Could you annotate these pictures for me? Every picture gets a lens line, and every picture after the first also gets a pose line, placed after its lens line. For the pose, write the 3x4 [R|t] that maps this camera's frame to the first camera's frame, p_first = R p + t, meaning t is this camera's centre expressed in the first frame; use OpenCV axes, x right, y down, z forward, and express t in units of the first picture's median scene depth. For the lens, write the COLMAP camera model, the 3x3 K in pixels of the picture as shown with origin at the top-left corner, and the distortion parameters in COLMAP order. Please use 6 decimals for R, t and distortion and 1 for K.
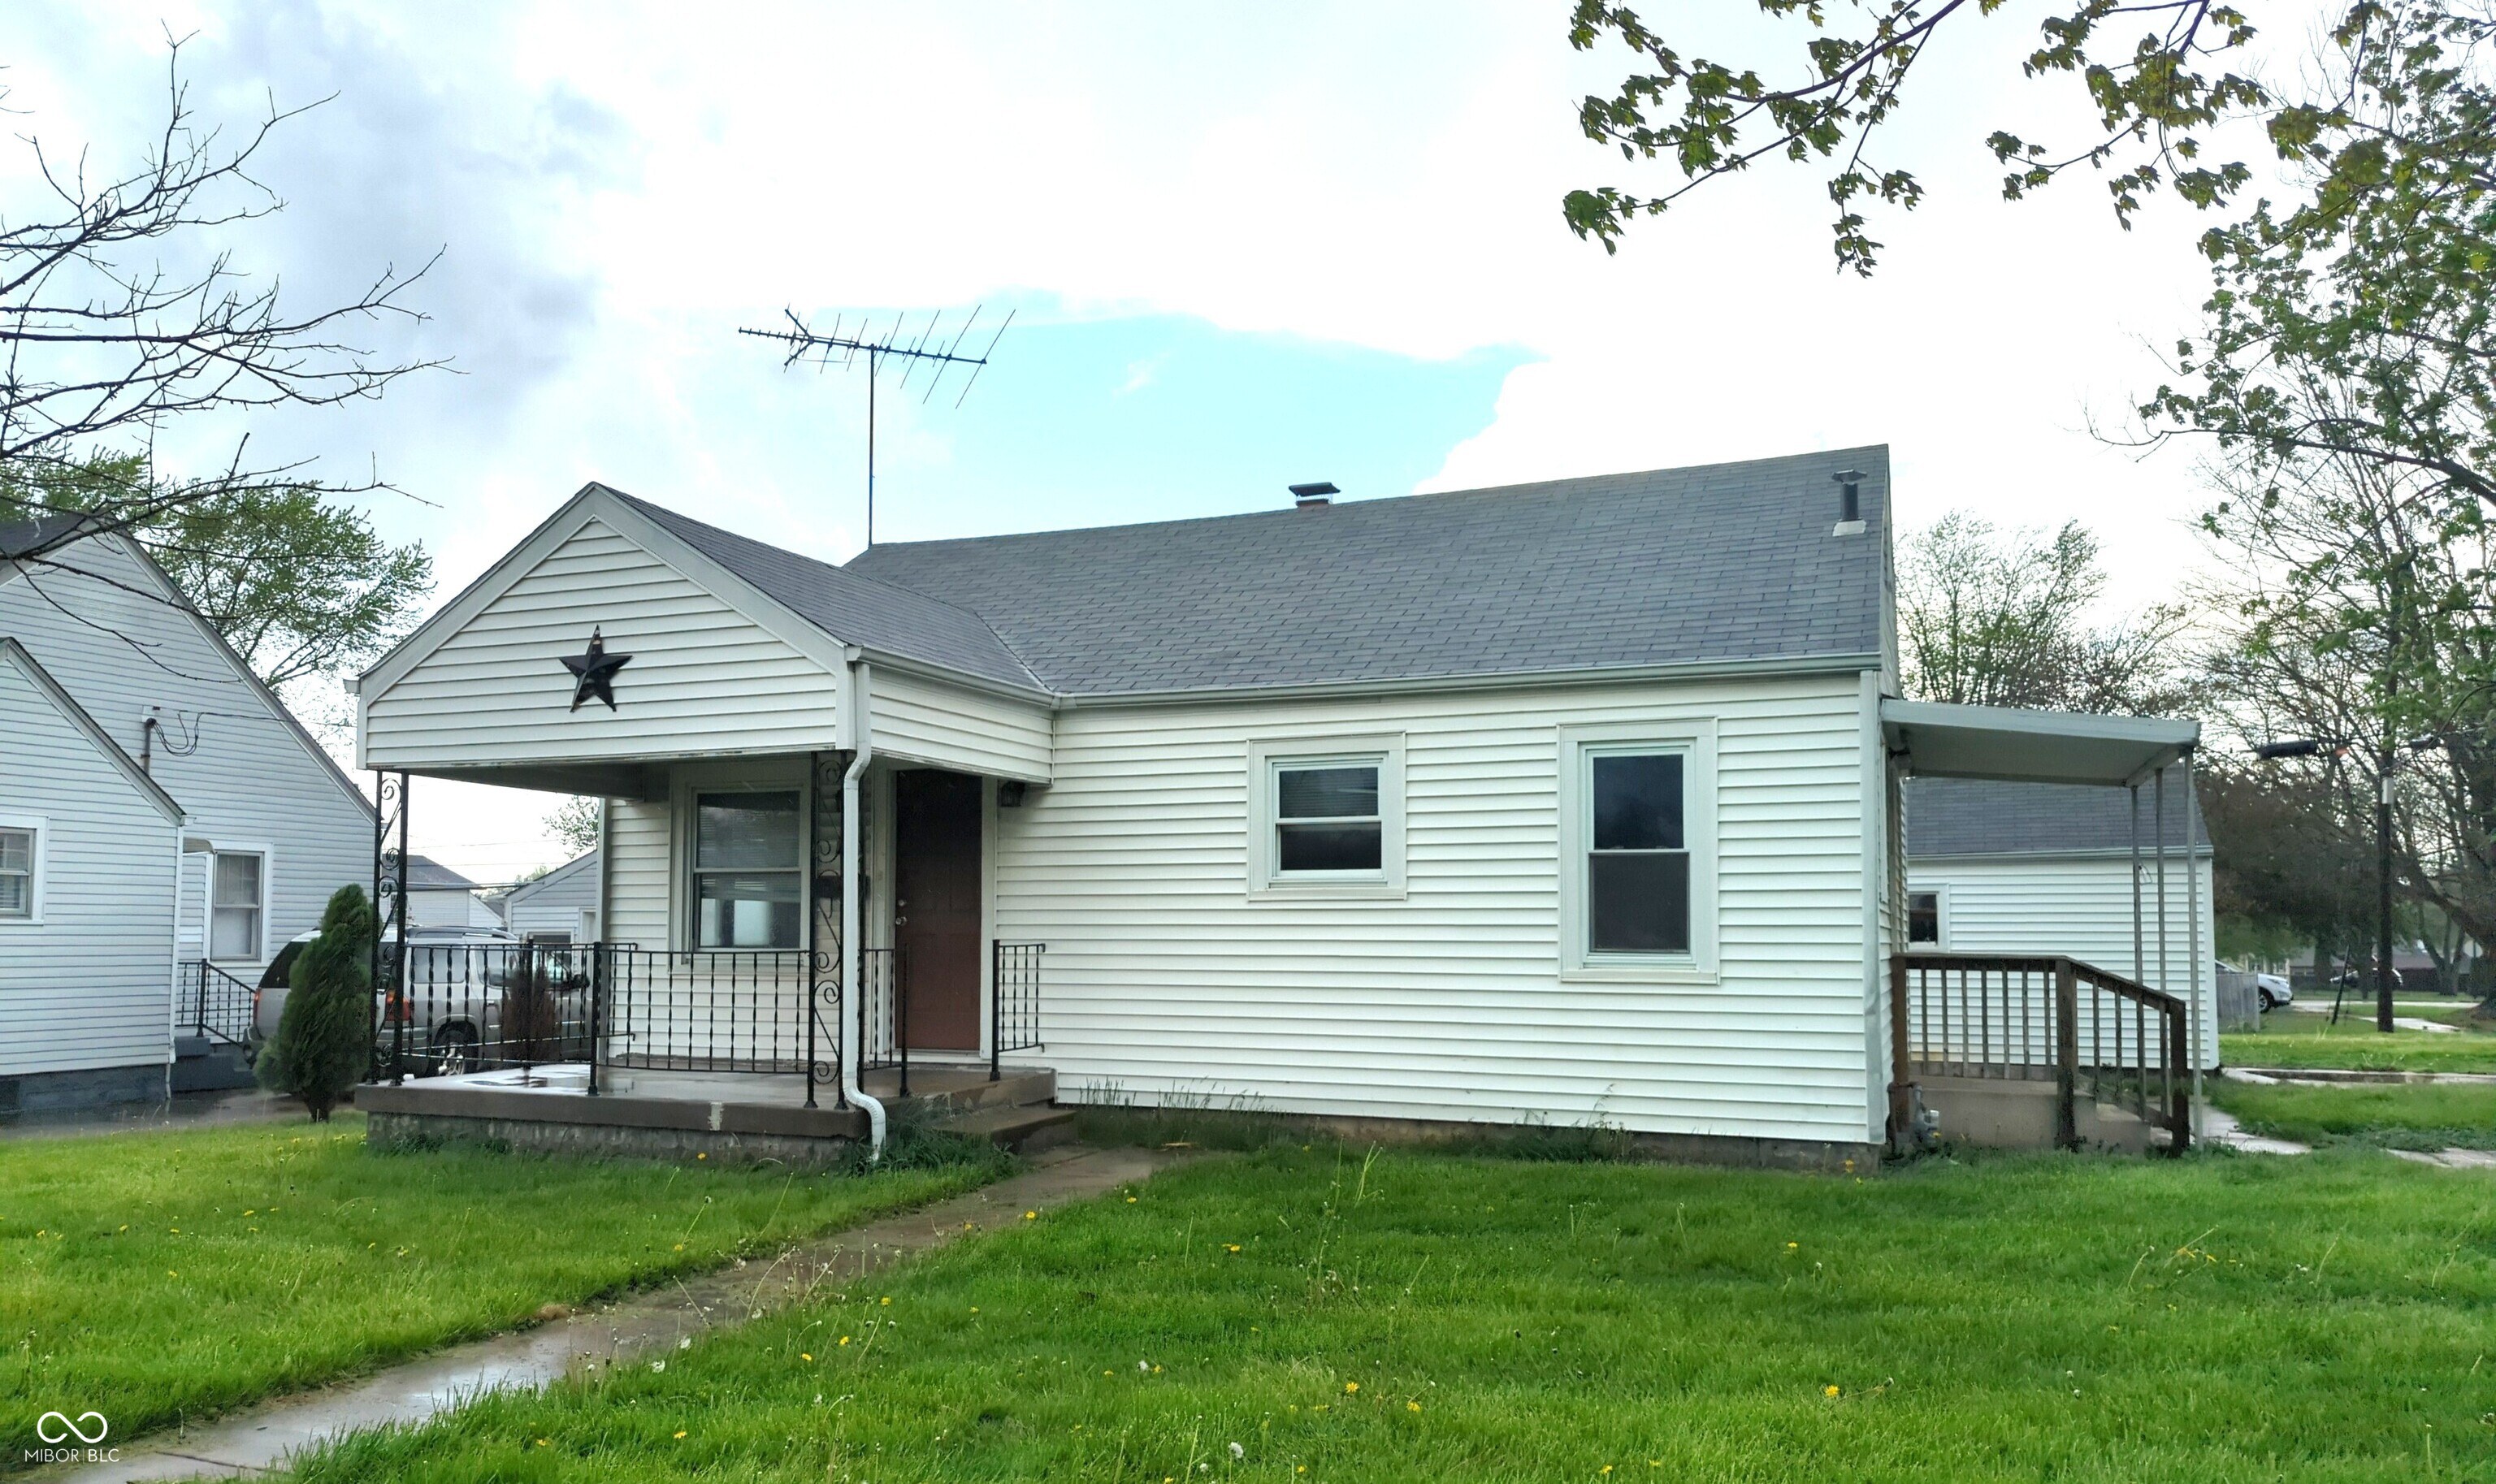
lens RADIAL K [[1715.6, 0, 1247.9], [0, 1715.6, 934.5], [0, 0, 1]] dist [0.000540, 0.000341]
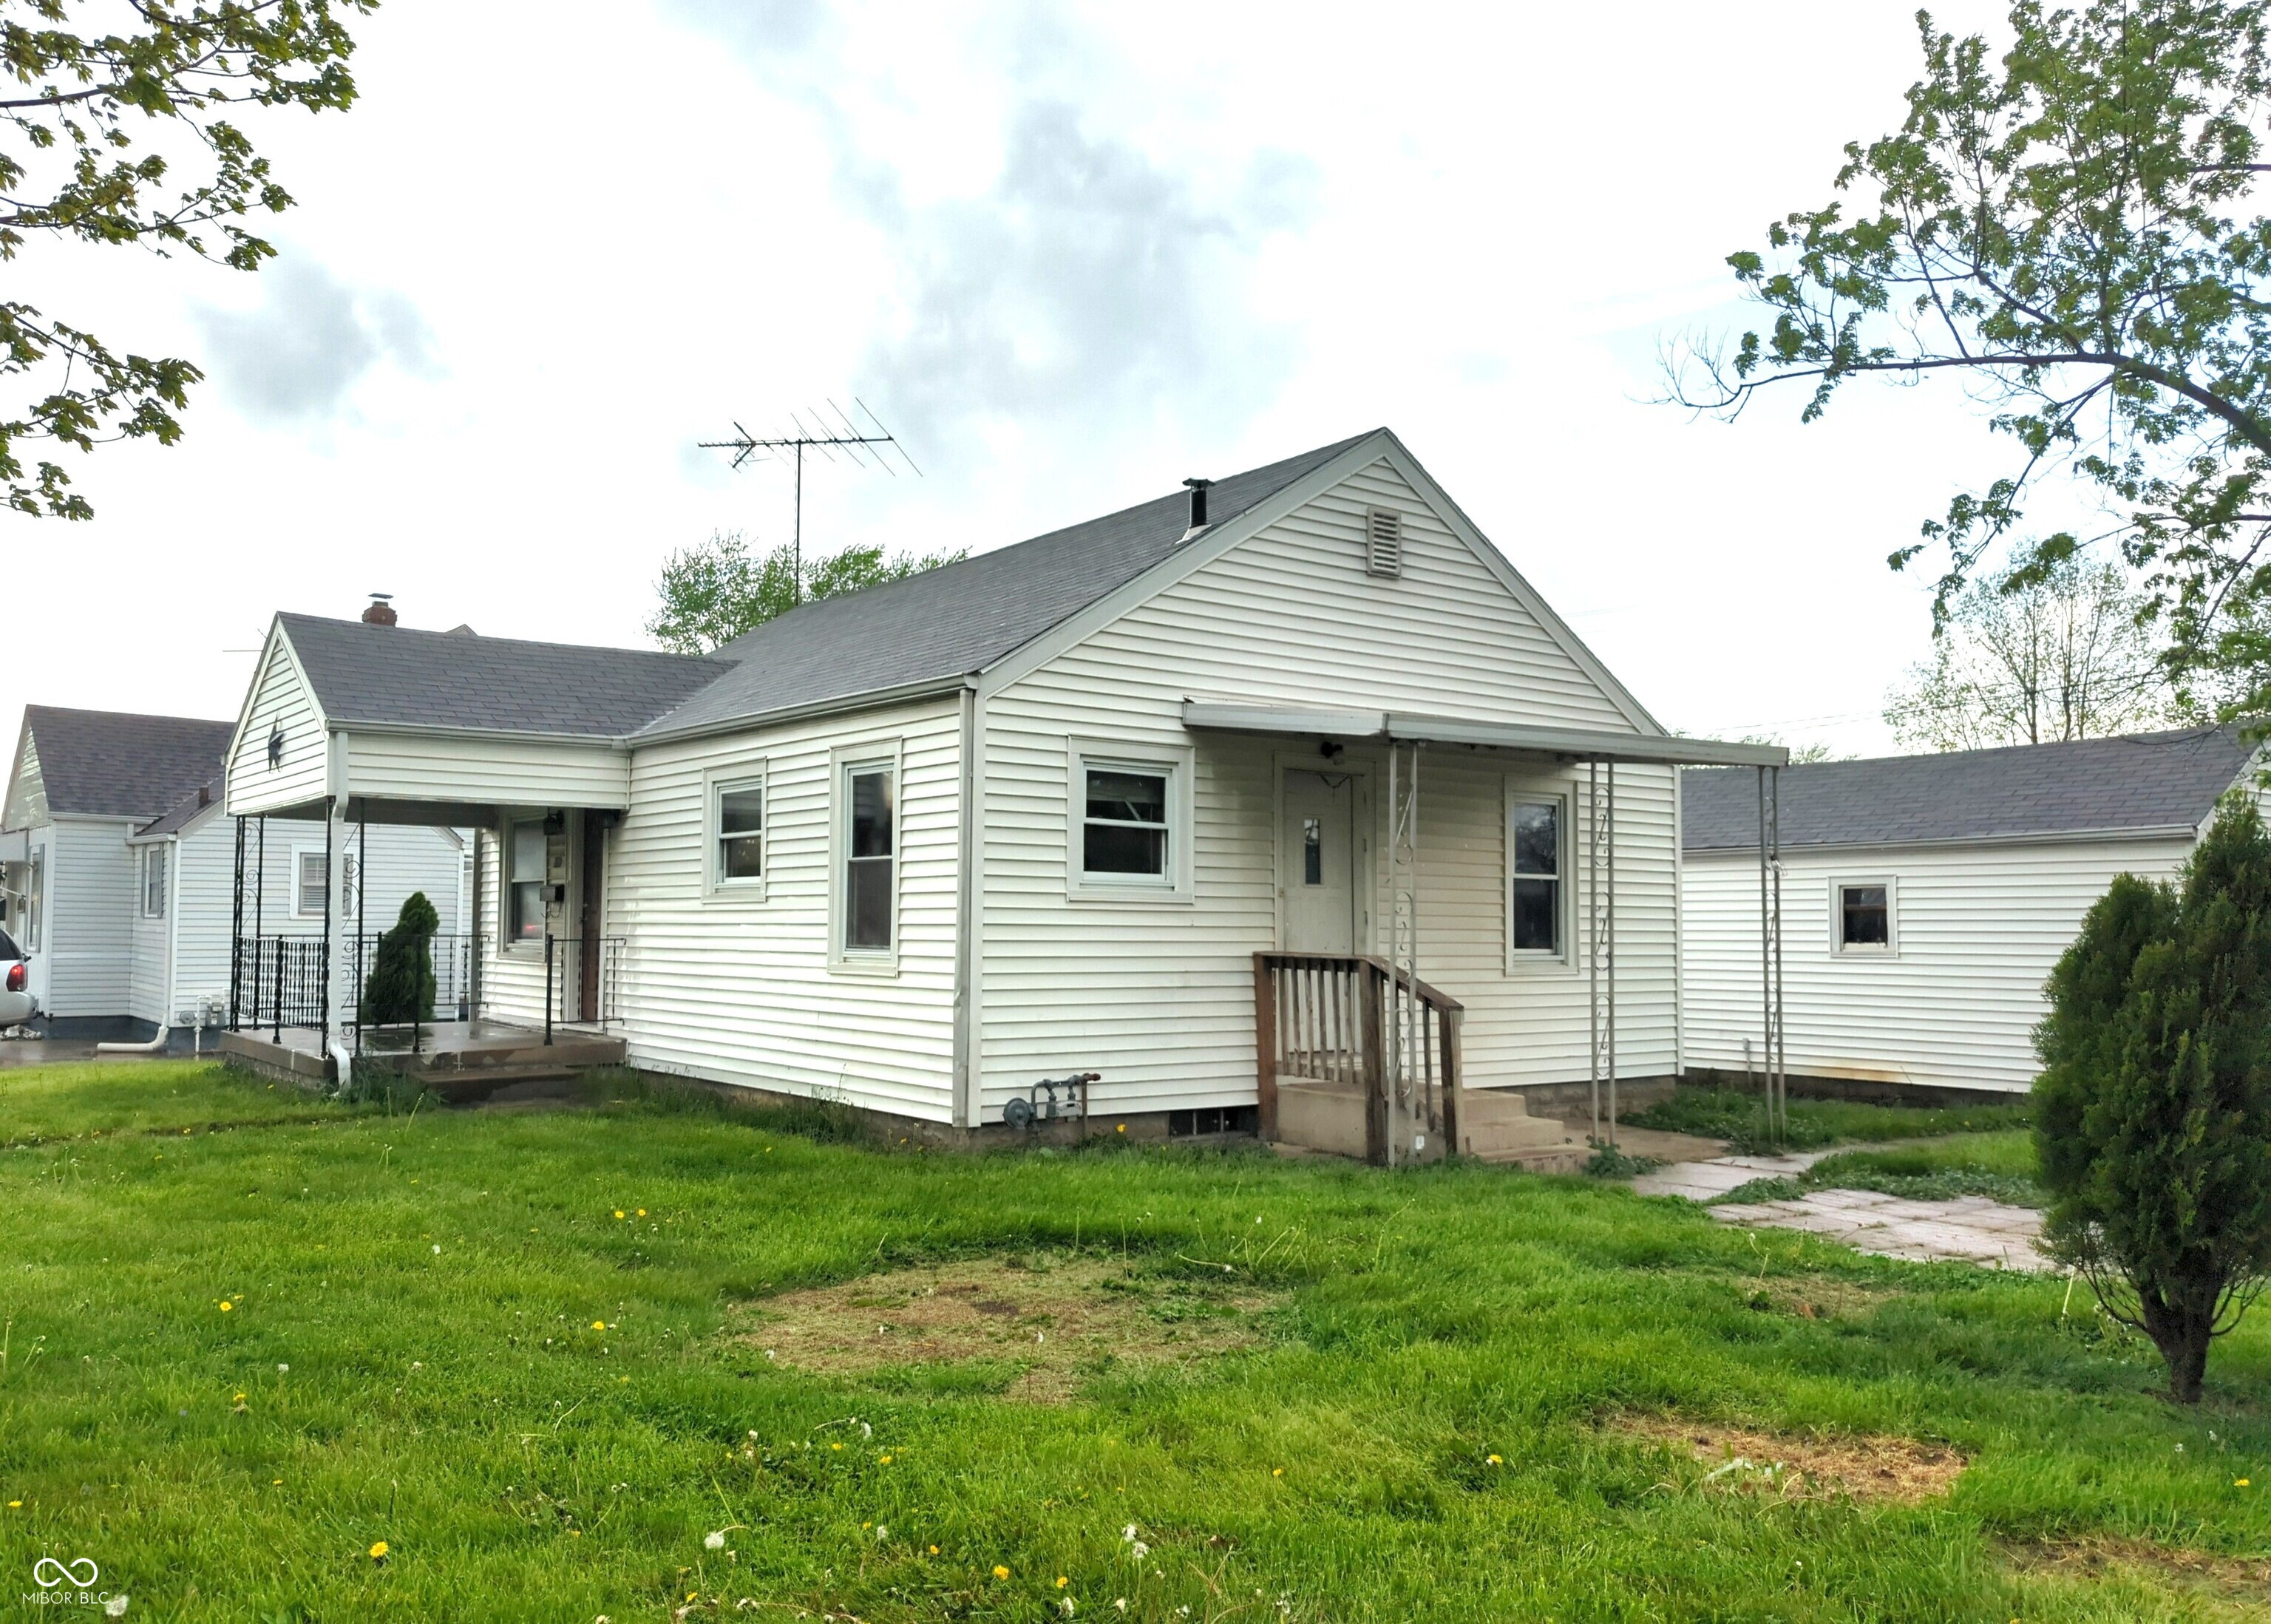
lens RADIAL K [[1791.3, 0, 1135.5], [0, 1791.3, 812.0], [0, 0, 1]] dist [-0.000936, -0.000631]
pose [[0.866356, -0.029253, -0.498569, 0.856572], [-0.003088, 0.997950, -0.063920, -0.003686], [0.499417, 0.056917, 0.864490, 0.061481]]
